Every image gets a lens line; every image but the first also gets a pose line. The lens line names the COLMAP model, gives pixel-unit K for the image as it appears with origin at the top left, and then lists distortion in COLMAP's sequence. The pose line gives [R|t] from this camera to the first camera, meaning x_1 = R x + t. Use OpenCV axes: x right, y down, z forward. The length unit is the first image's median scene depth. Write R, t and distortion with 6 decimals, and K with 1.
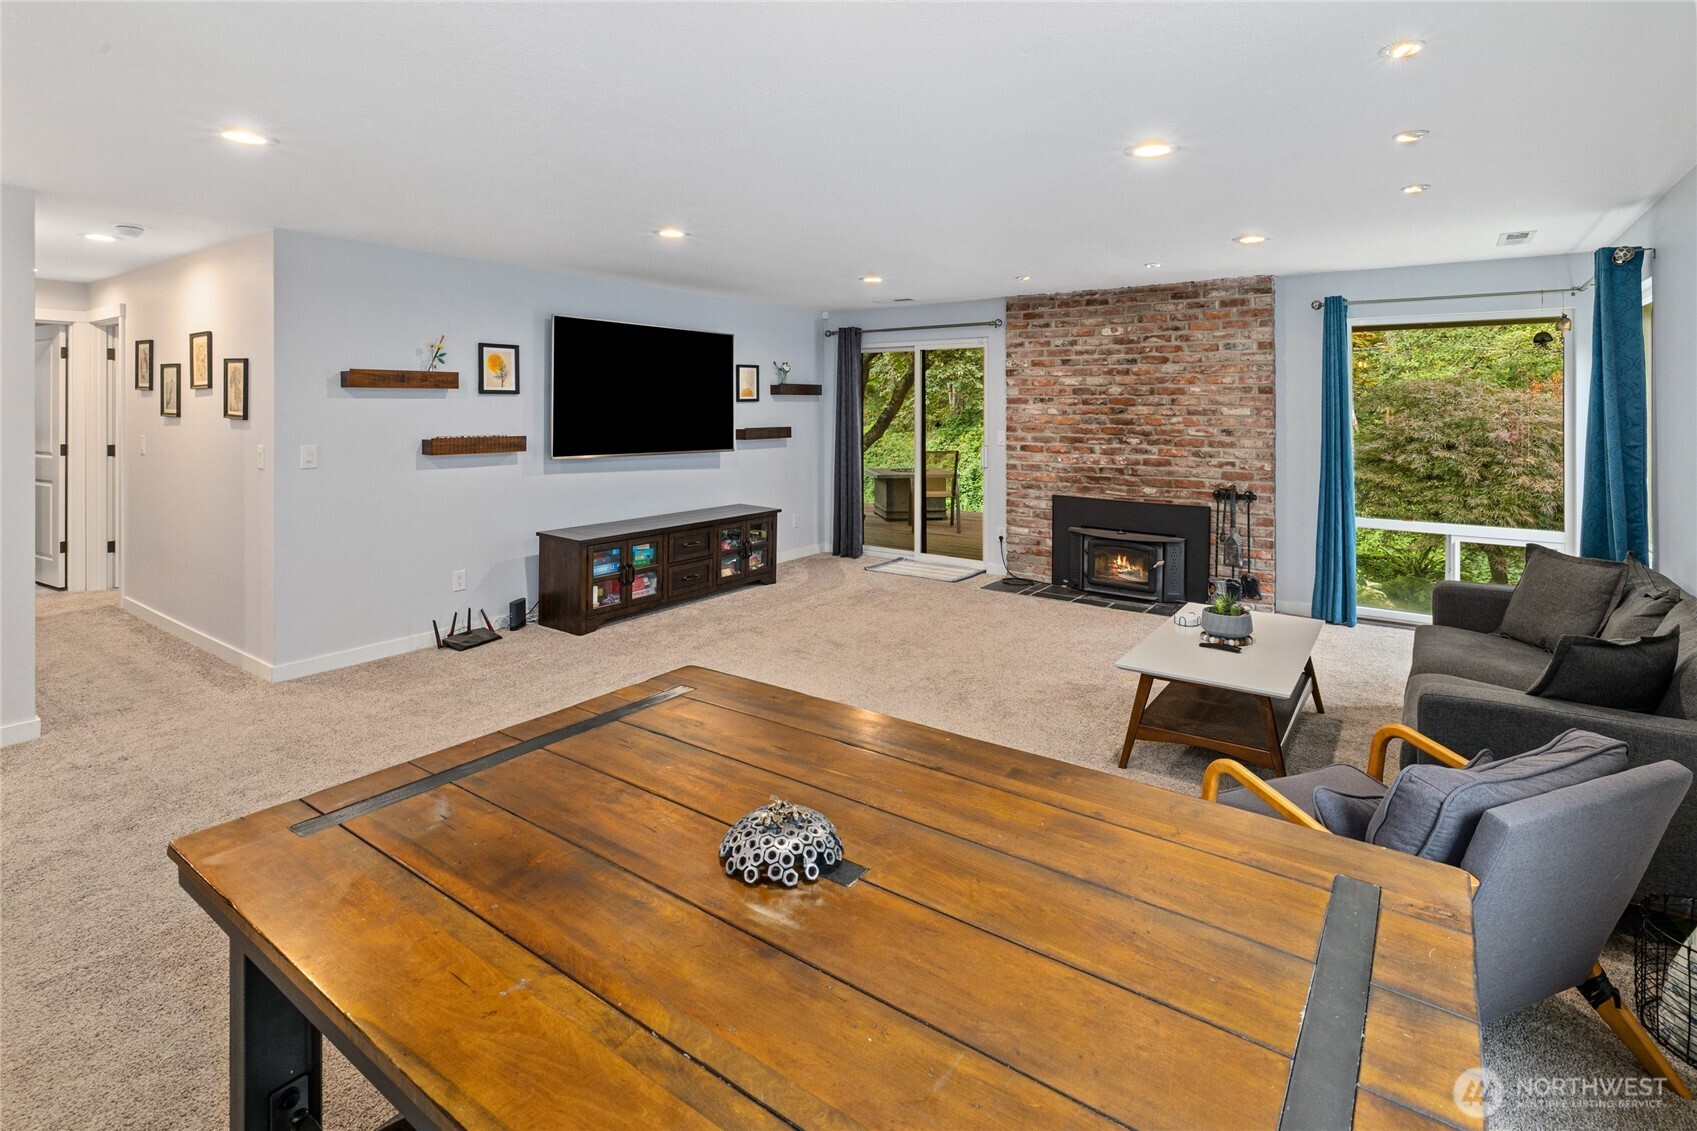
lens RADIAL K [[820.0, 0, 854.8], [0, 820.0, 396.9], [0, 0, 1]] dist [-0.000416, 0.003973]
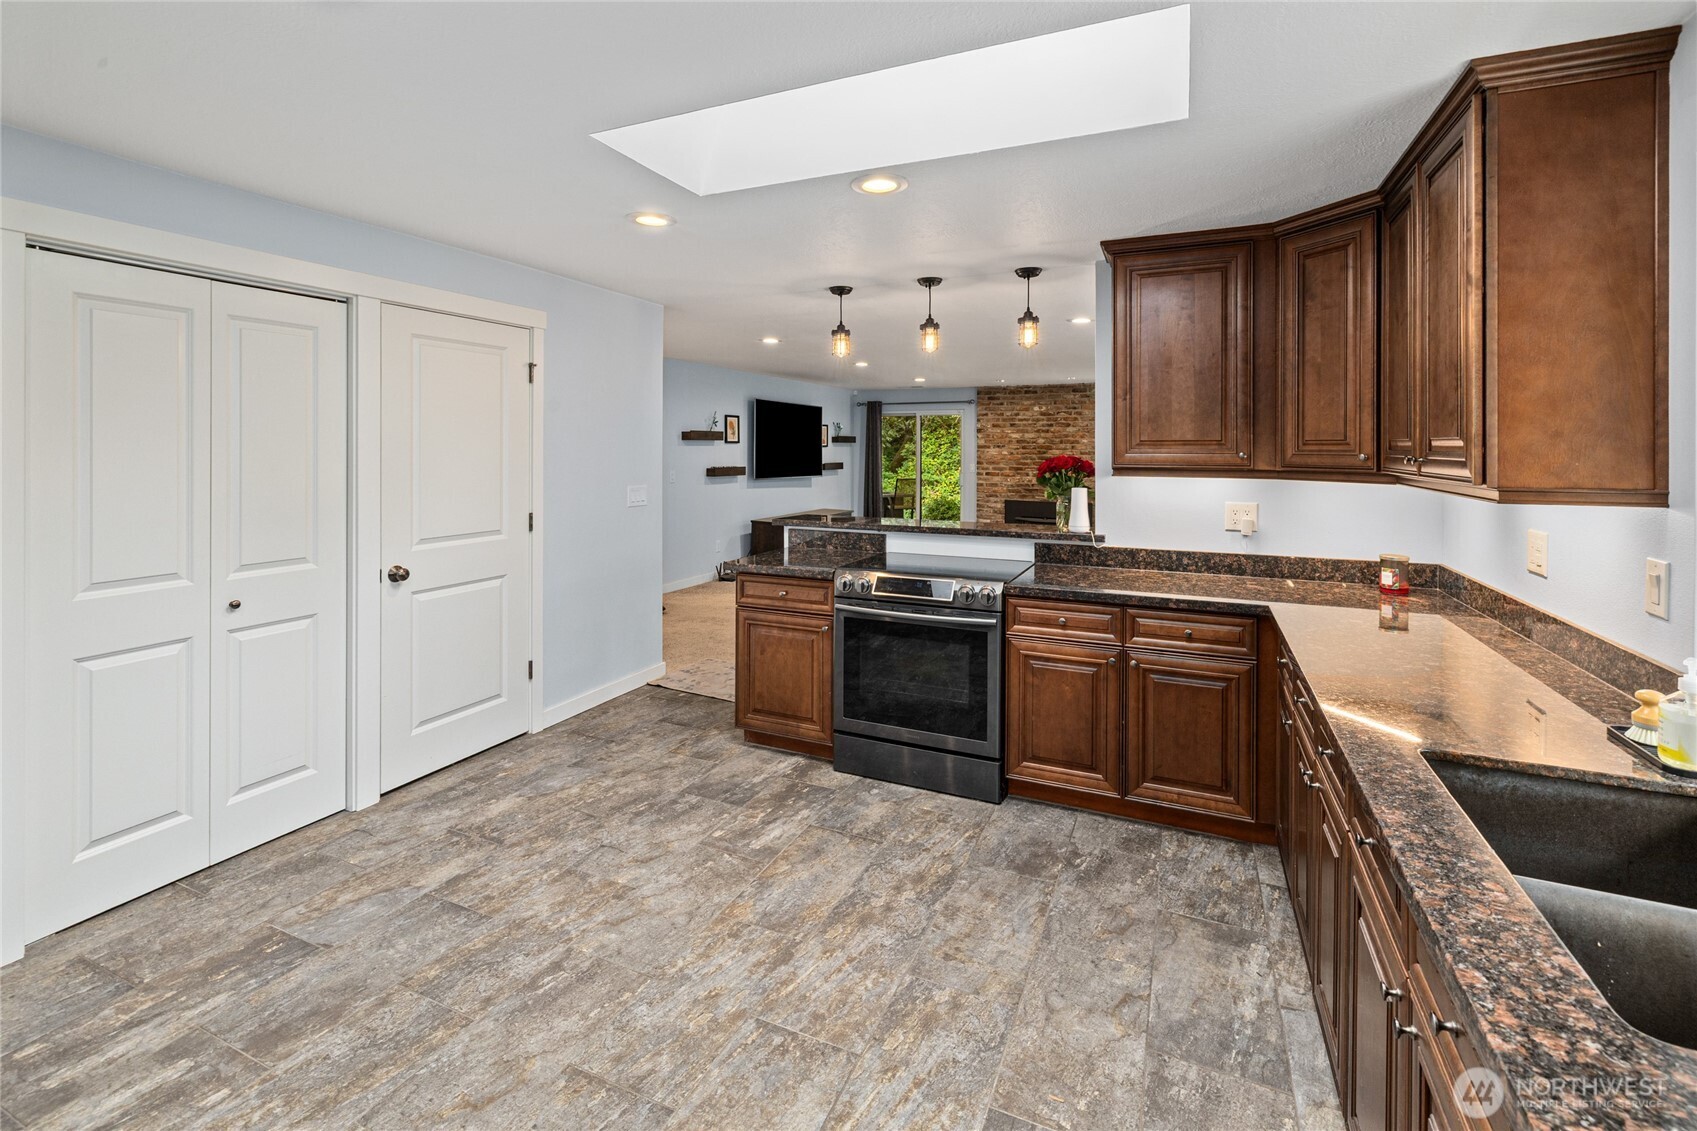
lens RADIAL K [[749.4, 0, 845.1], [0, 749.4, 442.9], [0, 0, 1]] dist [0.004217, 0.002017]
pose [[0.982881, 0.002700, 0.184220, -0.422930], [-0.003251, 0.999991, 0.002687, -0.007633], [-0.184211, -0.003240, 0.982881, -0.560954]]
